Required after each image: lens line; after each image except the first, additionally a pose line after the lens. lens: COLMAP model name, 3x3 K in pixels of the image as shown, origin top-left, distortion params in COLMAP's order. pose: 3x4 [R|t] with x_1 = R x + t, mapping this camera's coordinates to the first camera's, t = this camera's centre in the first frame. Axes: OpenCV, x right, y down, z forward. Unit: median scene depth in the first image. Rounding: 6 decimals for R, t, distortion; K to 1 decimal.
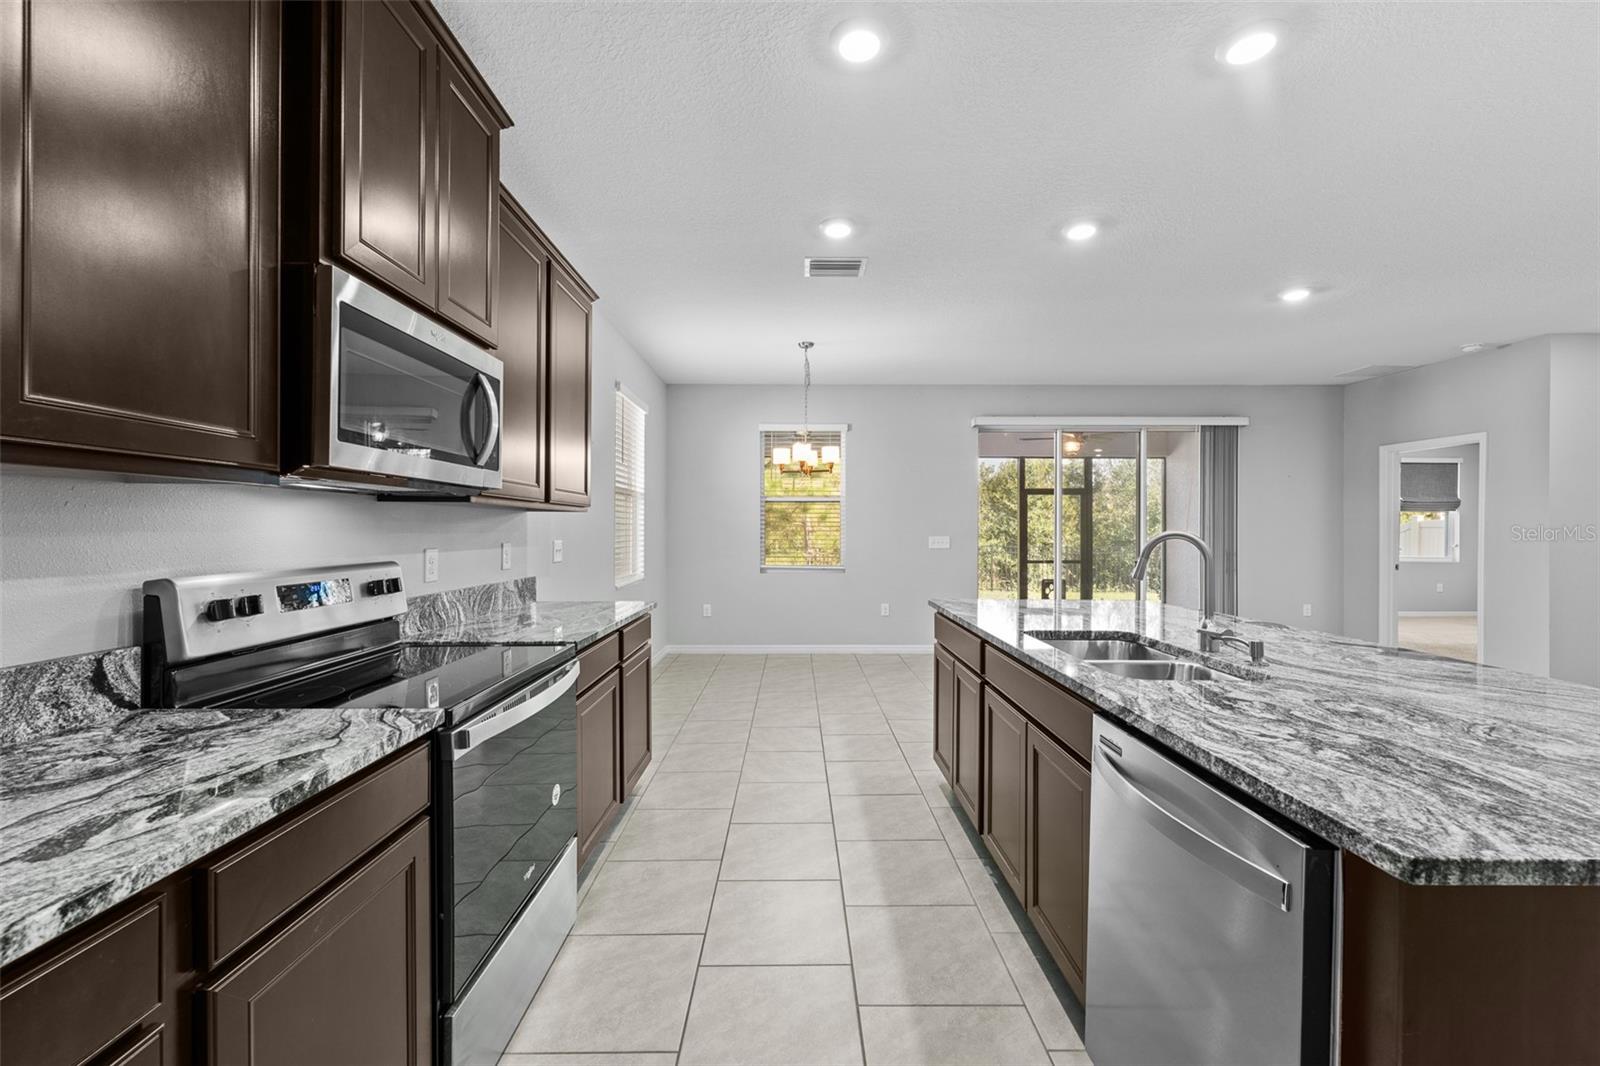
lens RADIAL K [[627.4, 0, 789.7], [0, 627.4, 534.3], [0, 0, 1]] dist [-0.017548, 0.000028]
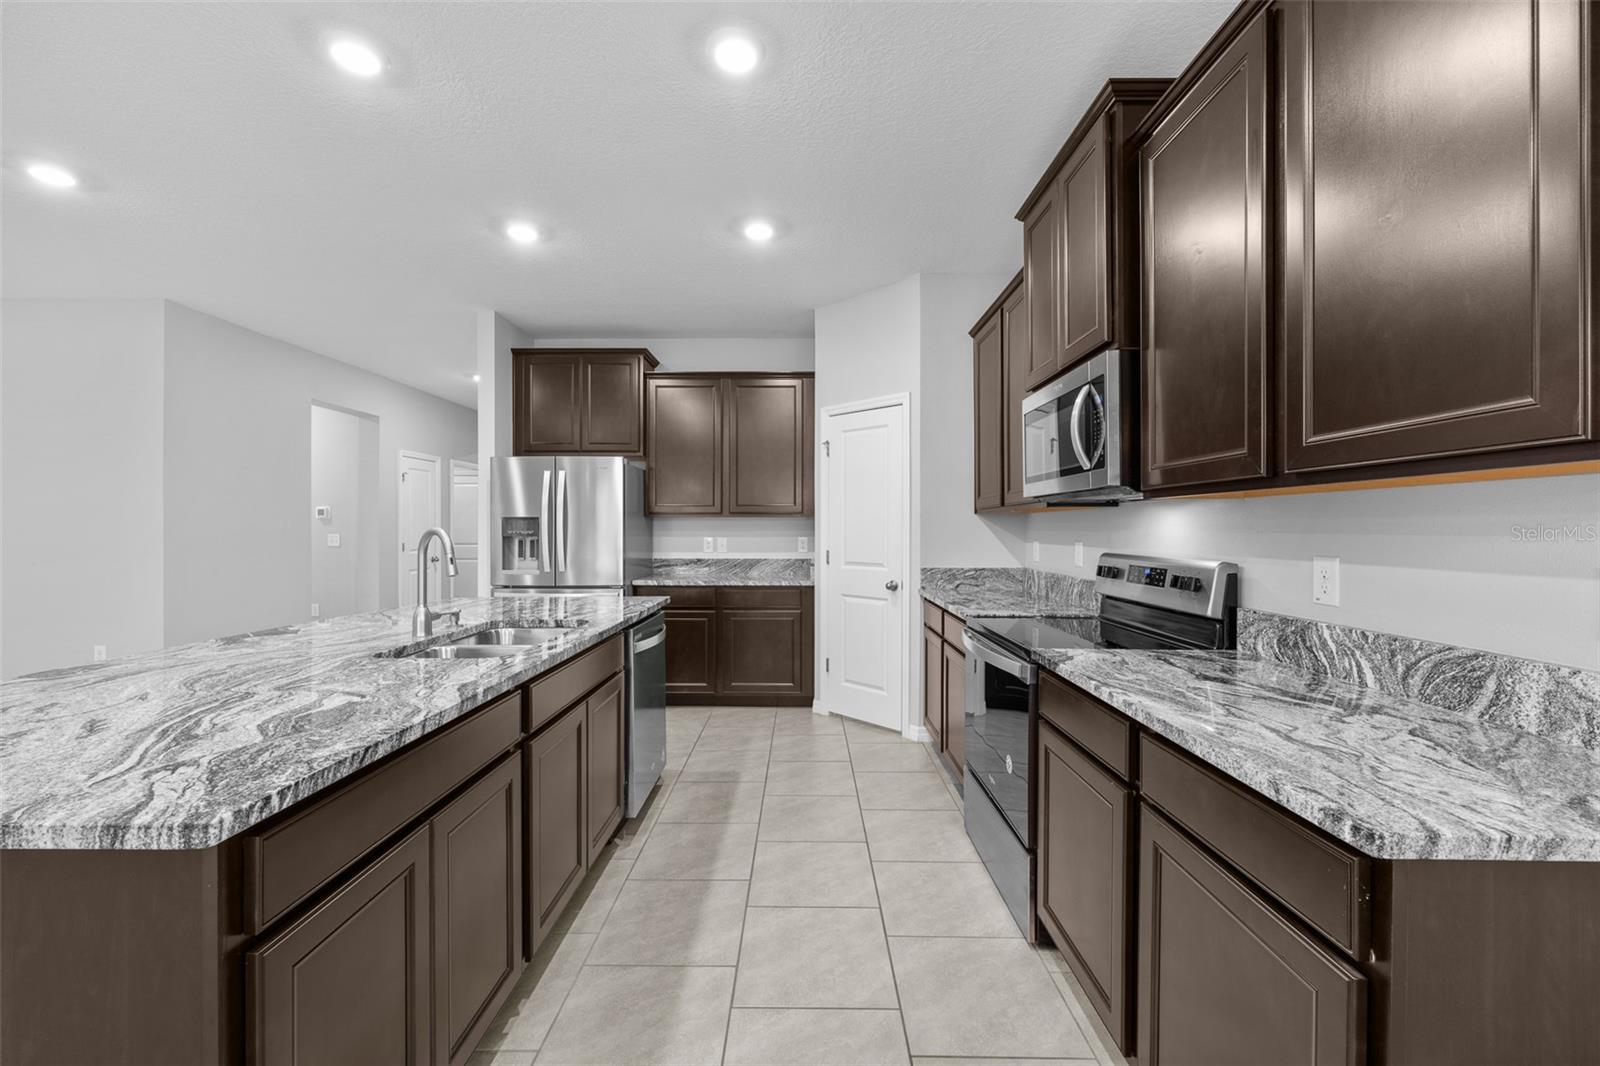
lens RADIAL K [[633.2, 0, 800.1], [0, 633.2, 530.3], [0, 0, 1]] dist [-0.000483, -0.000033]
pose [[-0.999985, -0.002747, -0.004839, 0.006022], [-0.002793, 0.999952, 0.009414, -0.009782], [0.004812, 0.009428, -0.999944, 1.495955]]
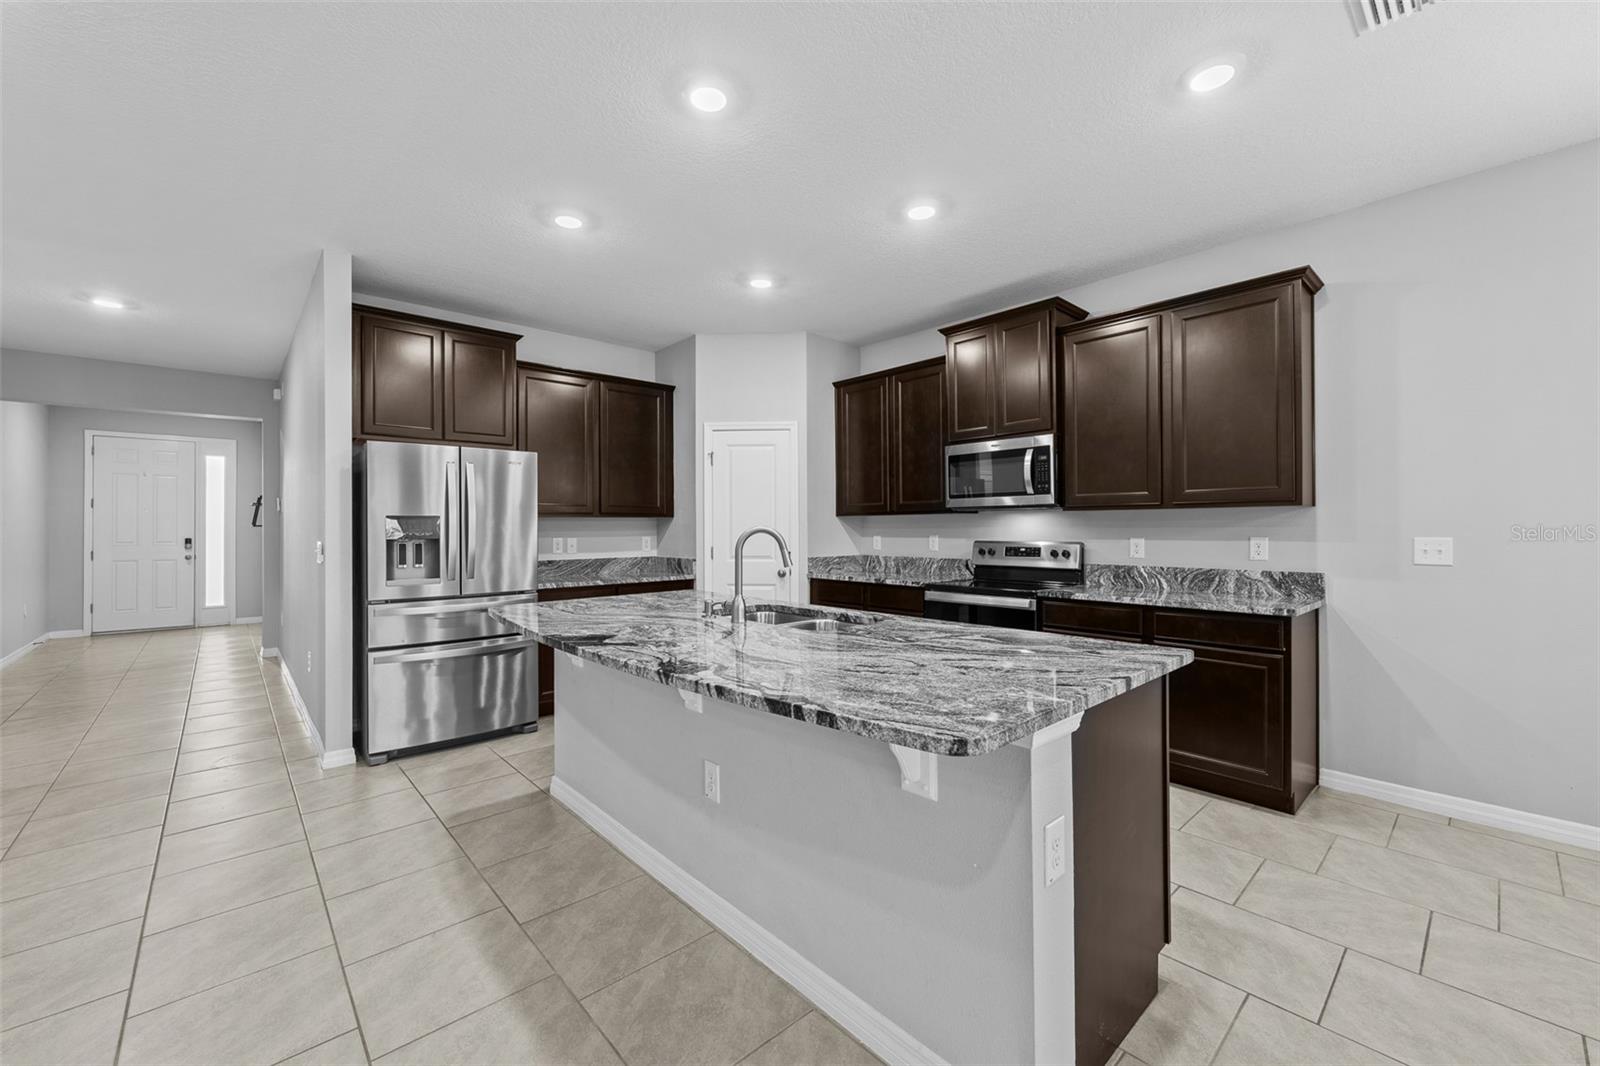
lens RADIAL K [[638.0, 0, 797.5], [0, 638.0, 527.4], [0, 0, 1]] dist [0.000504, 0.000032]
pose [[-0.736615, 0.001684, -0.676310, 1.033168], [-0.000573, 0.999995, 0.003114, -0.006543], [0.676312, 0.002681, -0.736610, 1.427439]]
